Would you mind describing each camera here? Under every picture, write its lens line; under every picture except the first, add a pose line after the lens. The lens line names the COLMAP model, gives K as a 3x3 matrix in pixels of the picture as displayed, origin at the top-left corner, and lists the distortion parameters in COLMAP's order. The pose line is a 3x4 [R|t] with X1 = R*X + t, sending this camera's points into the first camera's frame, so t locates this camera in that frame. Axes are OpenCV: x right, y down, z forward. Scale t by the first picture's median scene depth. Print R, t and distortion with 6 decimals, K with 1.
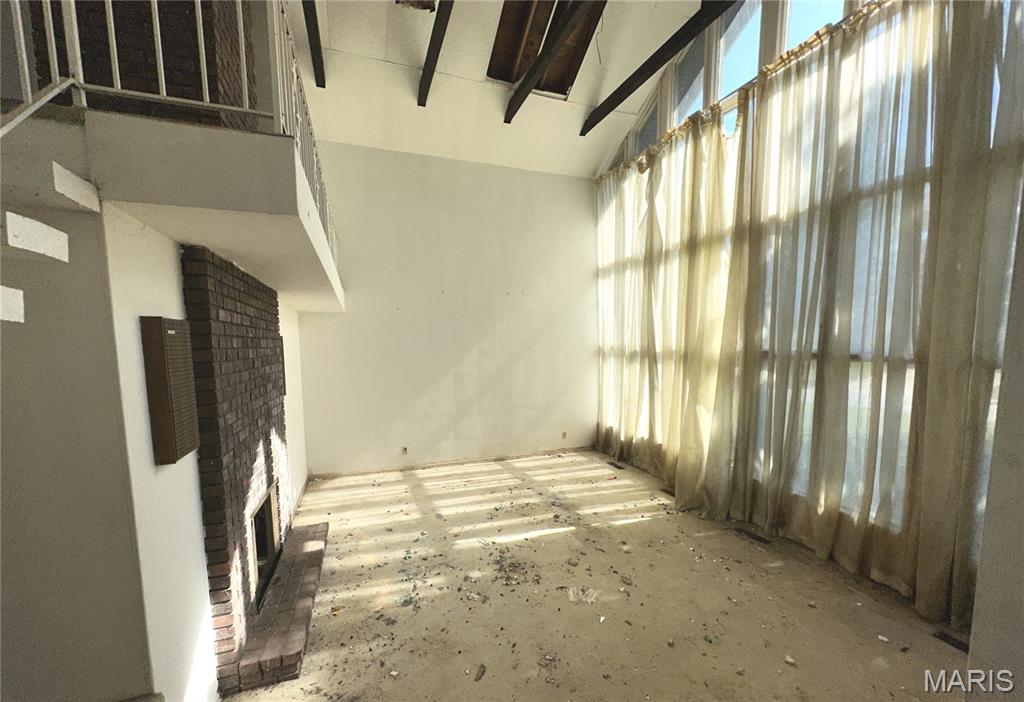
lens RADIAL K [[409.1, 0, 512.3], [0, 409.1, 382.9], [0, 0, 1]] dist [-0.000192, -0.000261]
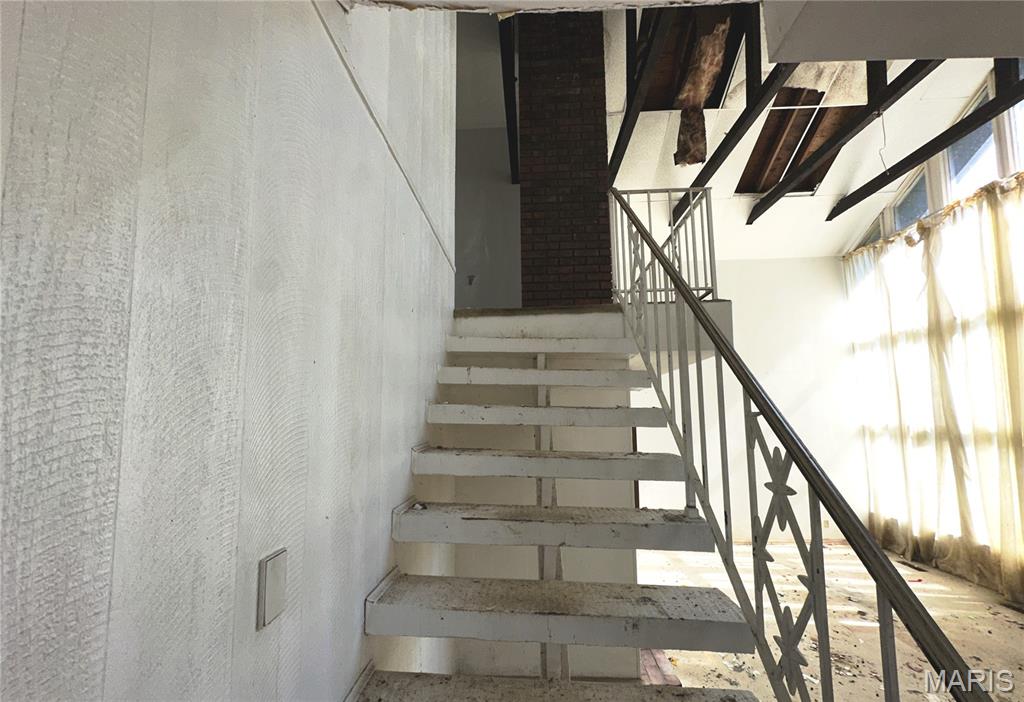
lens RADIAL K [[409.1, 0, 512.3], [0, 409.1, 382.9], [0, 0, 1]] dist [-0.000192, -0.000261]
pose [[0.921082, -0.035763, -0.387723, -0.207690], [-0.034138, 0.984521, -0.171912, 0.000597], [0.387870, 0.171581, 0.905603, -0.198022]]
